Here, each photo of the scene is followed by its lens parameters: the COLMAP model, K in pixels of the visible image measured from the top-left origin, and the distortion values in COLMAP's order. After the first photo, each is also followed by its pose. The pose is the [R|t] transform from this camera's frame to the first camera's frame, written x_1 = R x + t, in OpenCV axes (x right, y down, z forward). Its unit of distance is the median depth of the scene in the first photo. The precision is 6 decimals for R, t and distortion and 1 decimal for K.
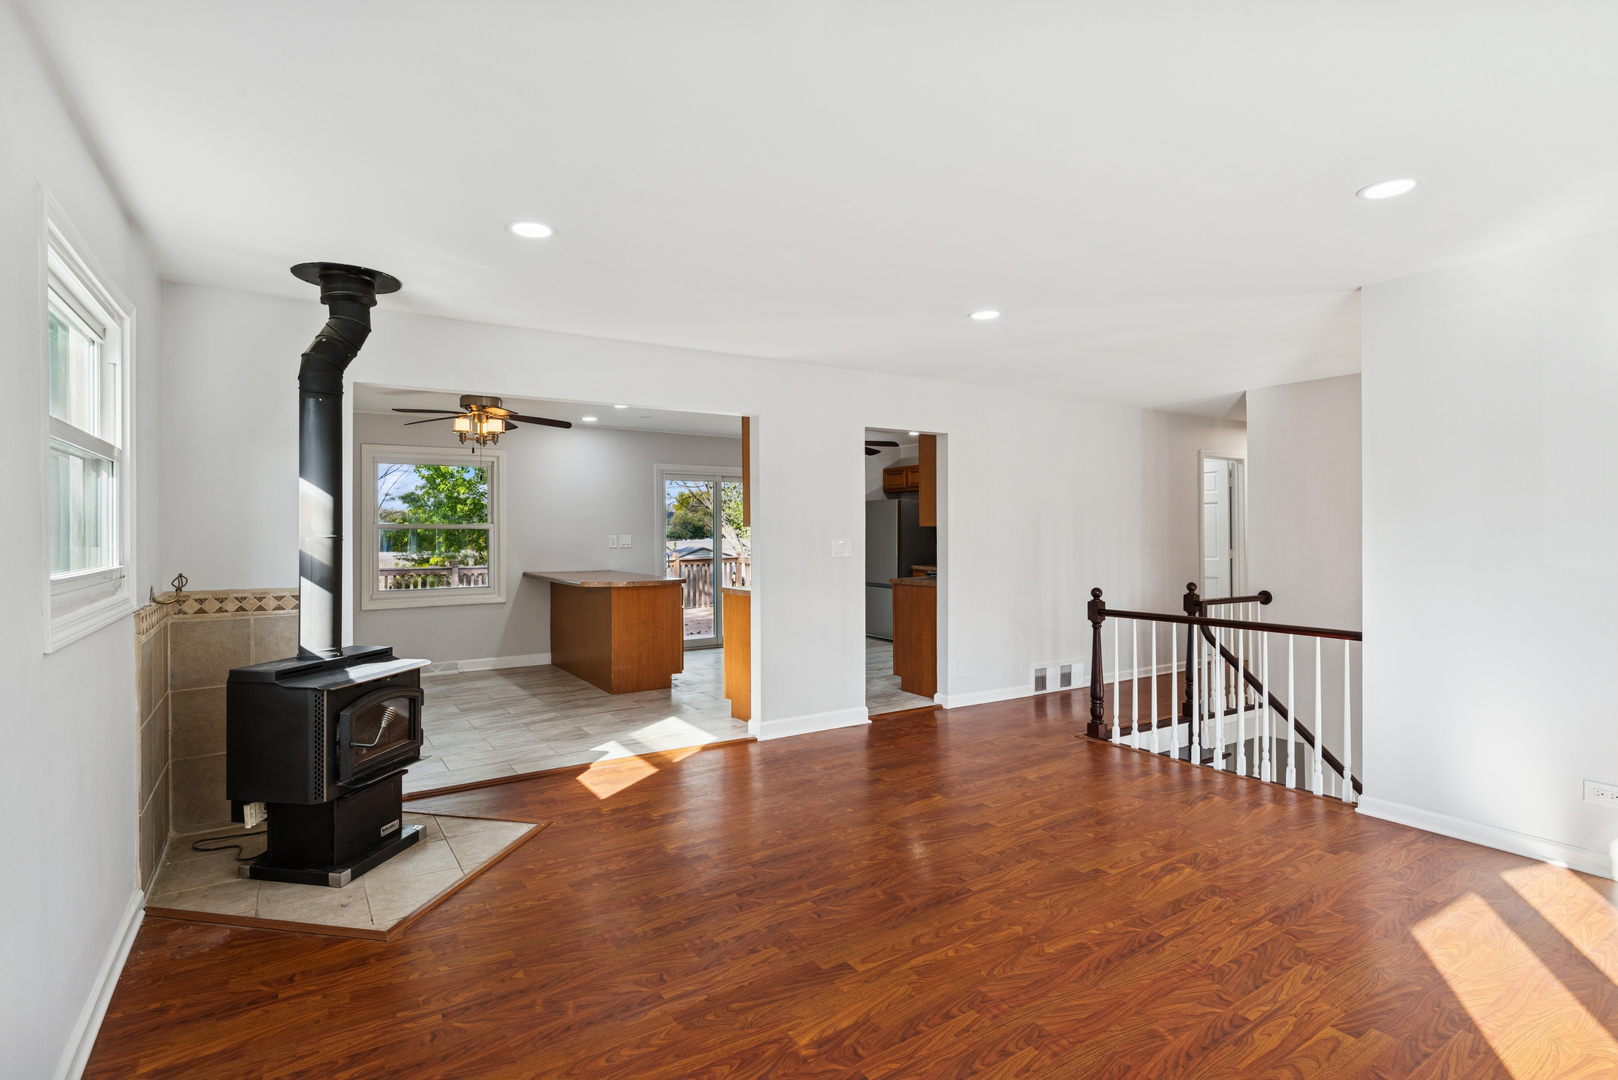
lens RADIAL K [[793.9, 0, 806.0], [0, 793.9, 544.7], [0, 0, 1]] dist [-0.001053, -0.000222]
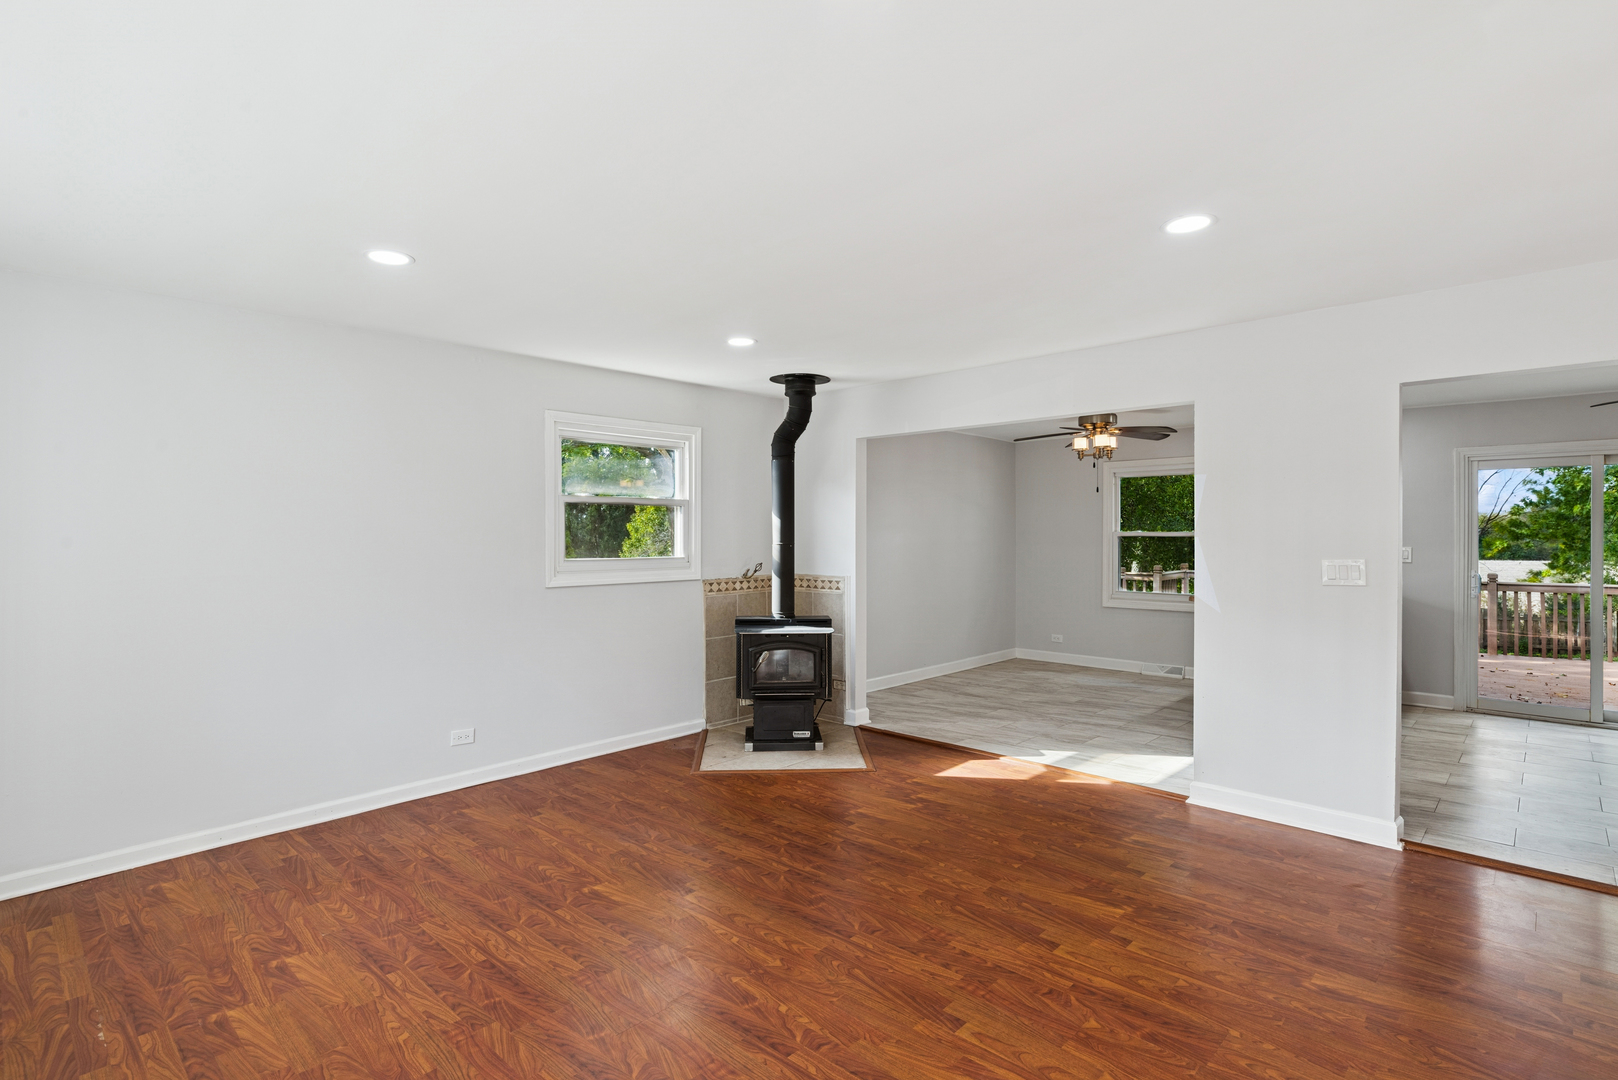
lens RADIAL K [[801.6, 0, 810.9], [0, 801.6, 528.7], [0, 0, 1]] dist [0.001235, -0.000069]
pose [[0.235358, -0.000018, -0.971909, 0.928300], [-0.018839, 0.999812, -0.004581, -0.032079], [0.971726, 0.019388, 0.235313, 0.606195]]
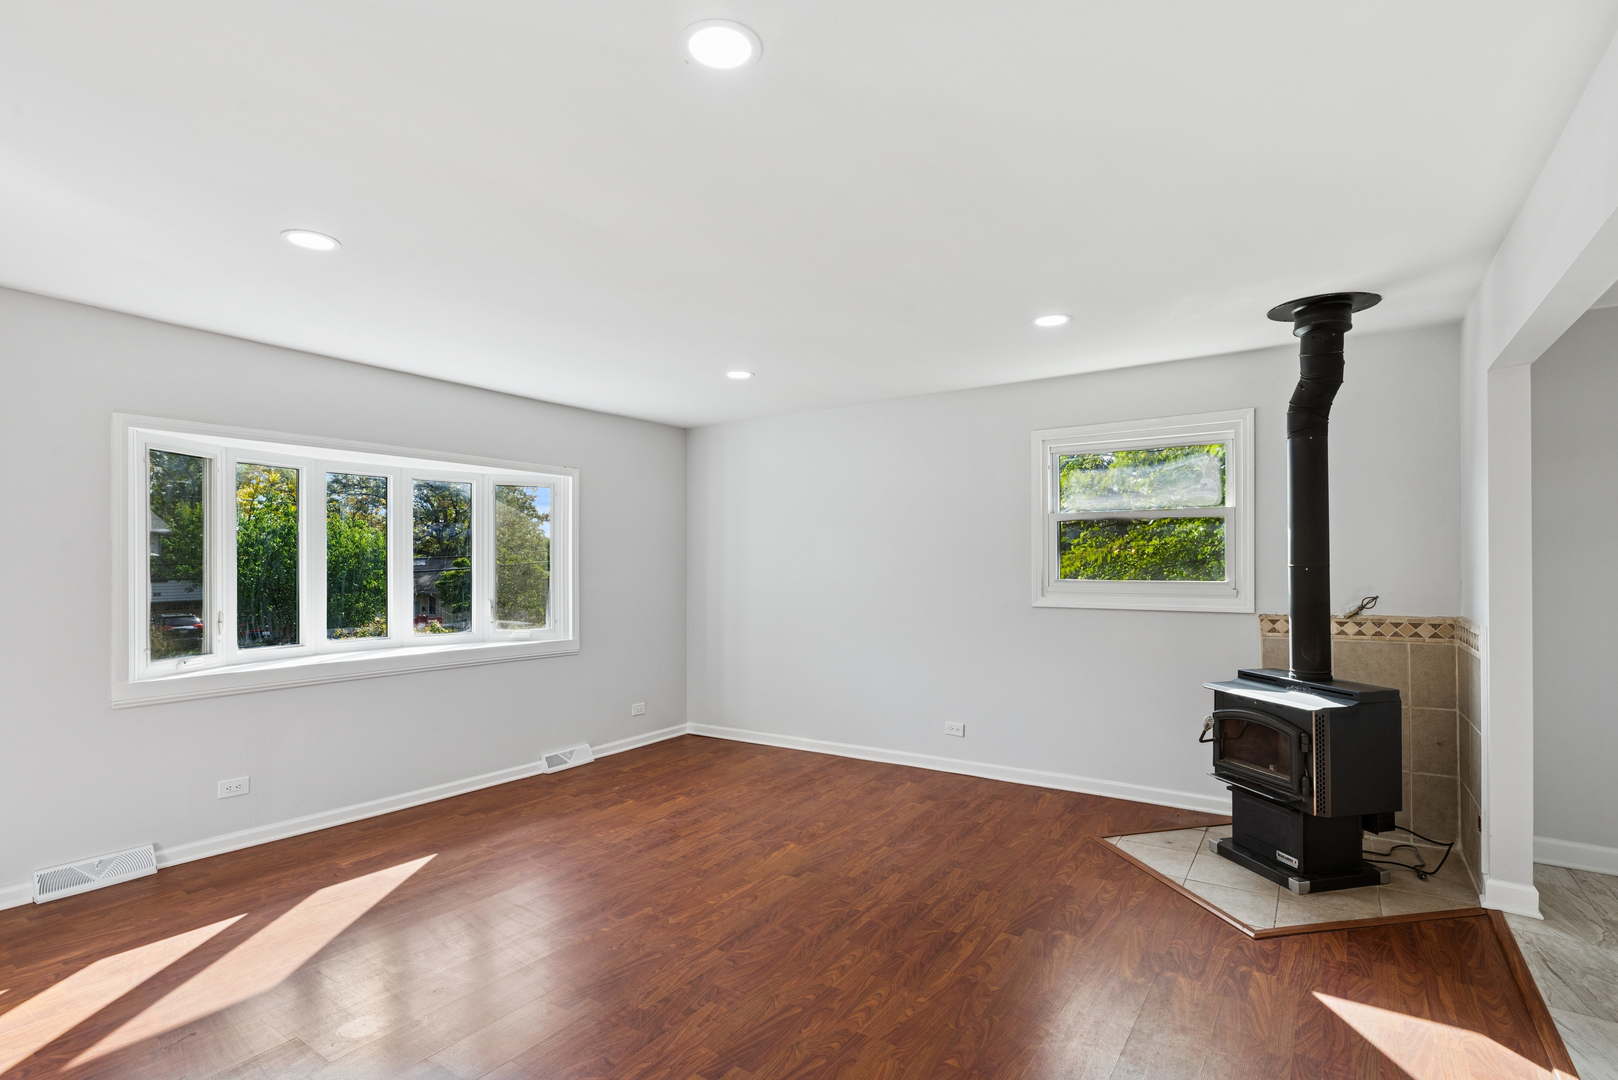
lens RADIAL K [[798.6, 0, 788.5], [0, 798.6, 539.4], [0, 0, 1]] dist [0.000247, -0.000258]
pose [[-0.929569, -0.000242, -0.368647, 0.401970], [0.001701, 0.999986, -0.004947, -0.038439], [0.368643, -0.005226, -0.929556, 1.599496]]
